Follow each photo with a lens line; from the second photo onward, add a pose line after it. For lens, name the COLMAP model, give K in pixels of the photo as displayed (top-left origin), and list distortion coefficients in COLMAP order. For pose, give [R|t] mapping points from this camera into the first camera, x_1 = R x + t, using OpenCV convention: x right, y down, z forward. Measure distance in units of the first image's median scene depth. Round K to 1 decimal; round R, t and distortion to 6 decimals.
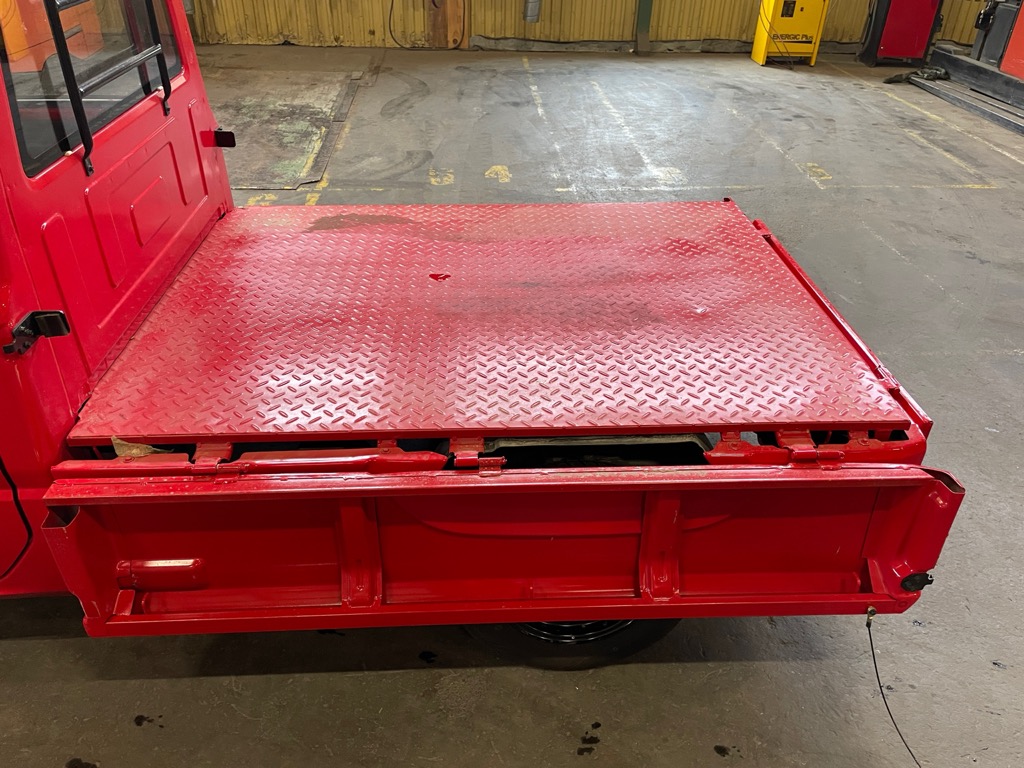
lens RADIAL K [[773.4, 0, 510.7], [0, 773.4, 381.5], [0, 0, 1]] dist [0.083741, -0.110599]
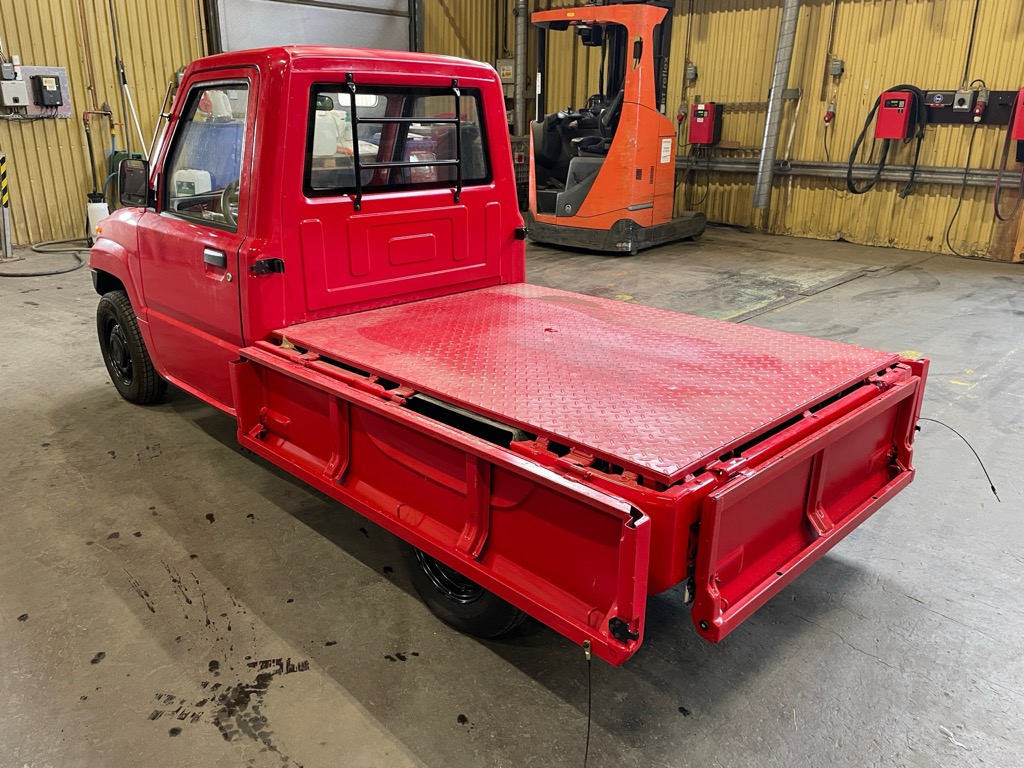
lens RADIAL K [[769.9, 0, 508.3], [0, 769.9, 373.1], [0, 0, 1]] dist [0.085562, -0.112703]
pose [[0.673362, 0.221360, -0.705396, 0.296605], [-0.398137, 0.912528, -0.093697, 0.029992], [0.622953, 0.343936, 0.702593, 0.028565]]
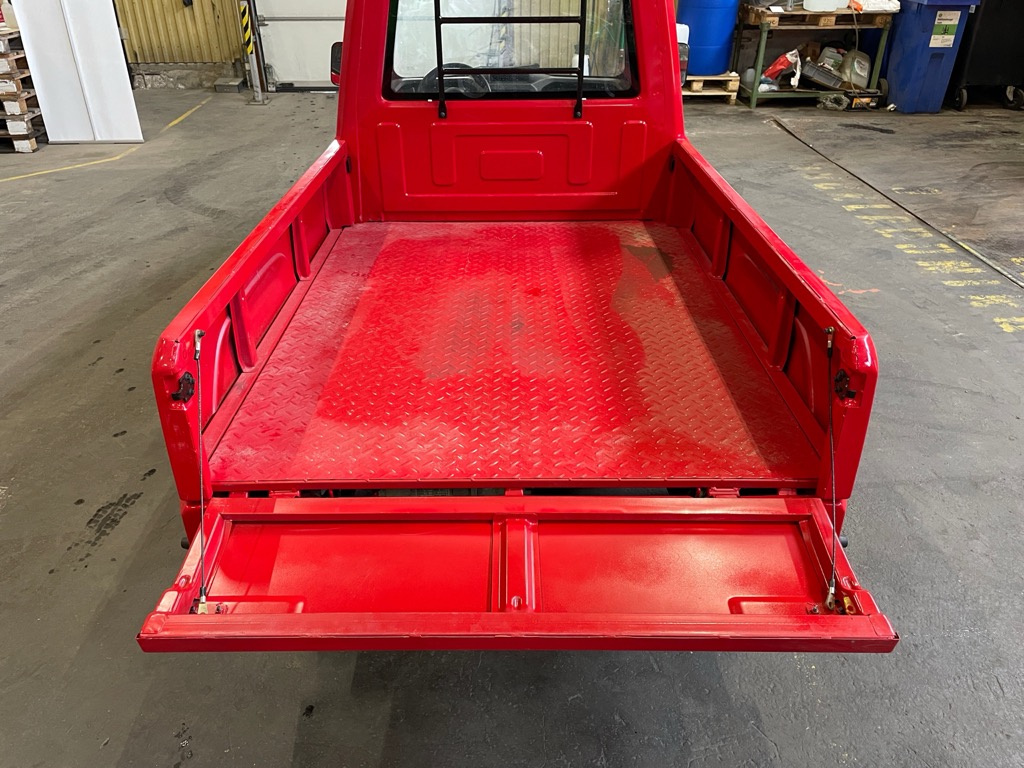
lens RADIAL K [[773.4, 0, 510.7], [0, 773.4, 381.5], [0, 0, 1]] dist [0.083741, -0.110599]
pose [[-0.040281, 0.481076, -0.875753, 0.363021], [-0.539223, 0.727414, 0.424391, -0.189291], [0.841199, 0.489321, 0.230106, 0.293578]]
